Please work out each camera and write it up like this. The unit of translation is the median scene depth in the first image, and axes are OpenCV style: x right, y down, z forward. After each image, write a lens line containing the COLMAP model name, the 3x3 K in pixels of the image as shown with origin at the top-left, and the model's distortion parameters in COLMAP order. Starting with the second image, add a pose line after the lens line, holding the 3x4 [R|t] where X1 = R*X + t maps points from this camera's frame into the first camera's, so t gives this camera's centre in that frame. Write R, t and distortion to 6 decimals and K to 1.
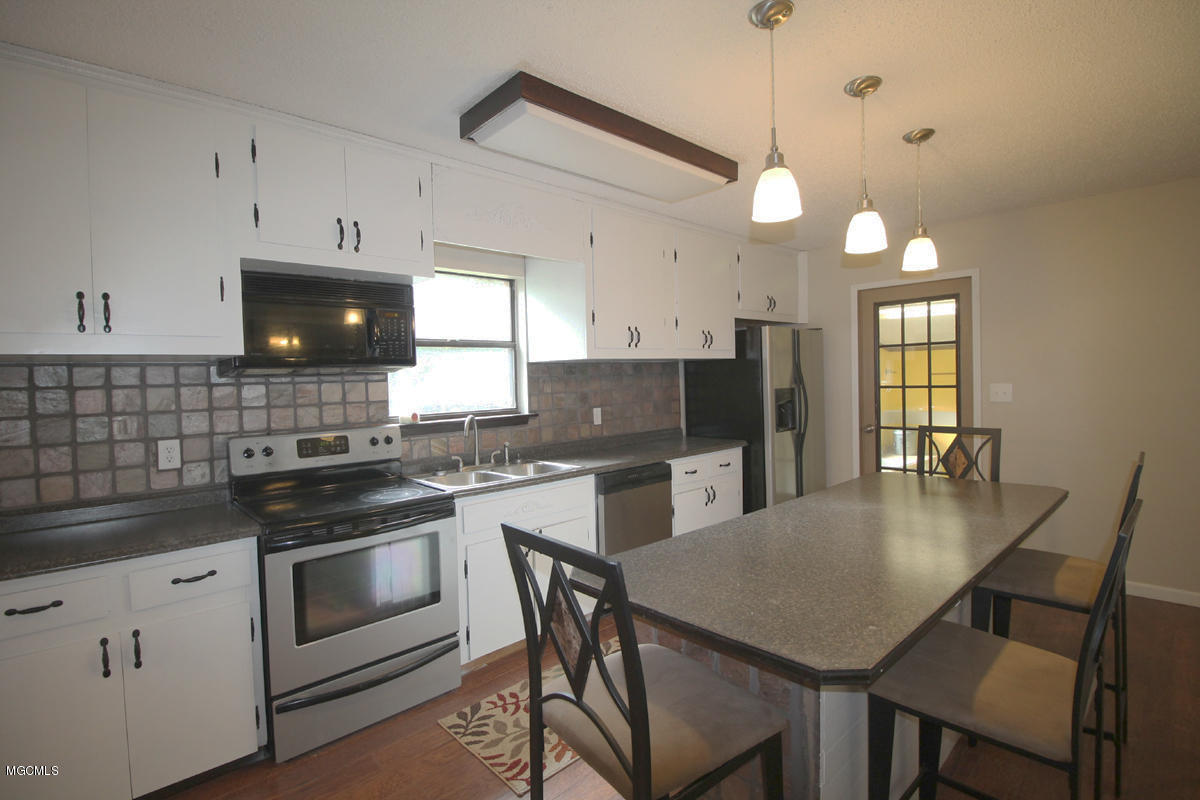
lens RADIAL K [[574.4, 0, 600.0], [0, 574.4, 400.0], [0, 0, 1]] dist [-0.001570, -0.000651]
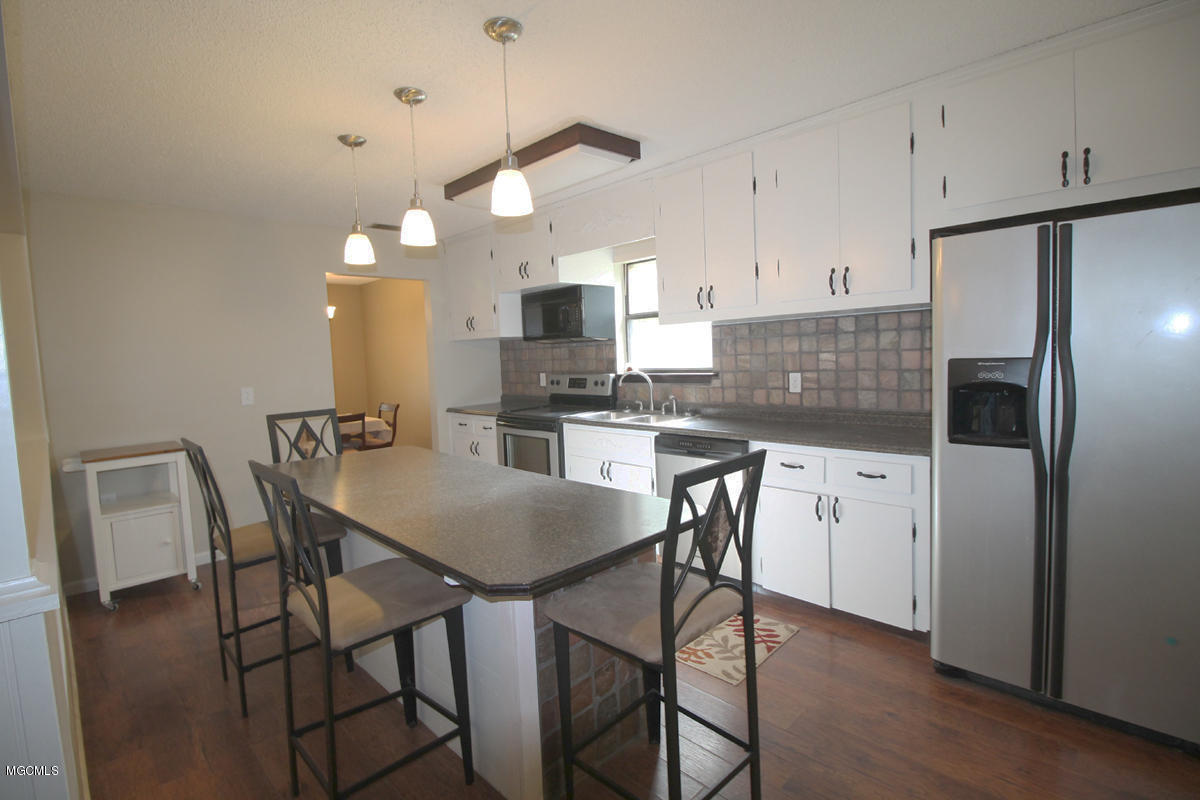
lens RADIAL K [[574.4, 0, 600.0], [0, 574.4, 400.0], [0, 0, 1]] dist [-0.001570, -0.000651]
pose [[0.005031, 0.123585, -0.992321, 0.932007], [0.014471, 0.992221, 0.123646, -0.061530], [0.999883, -0.014982, 0.003203, 0.784308]]
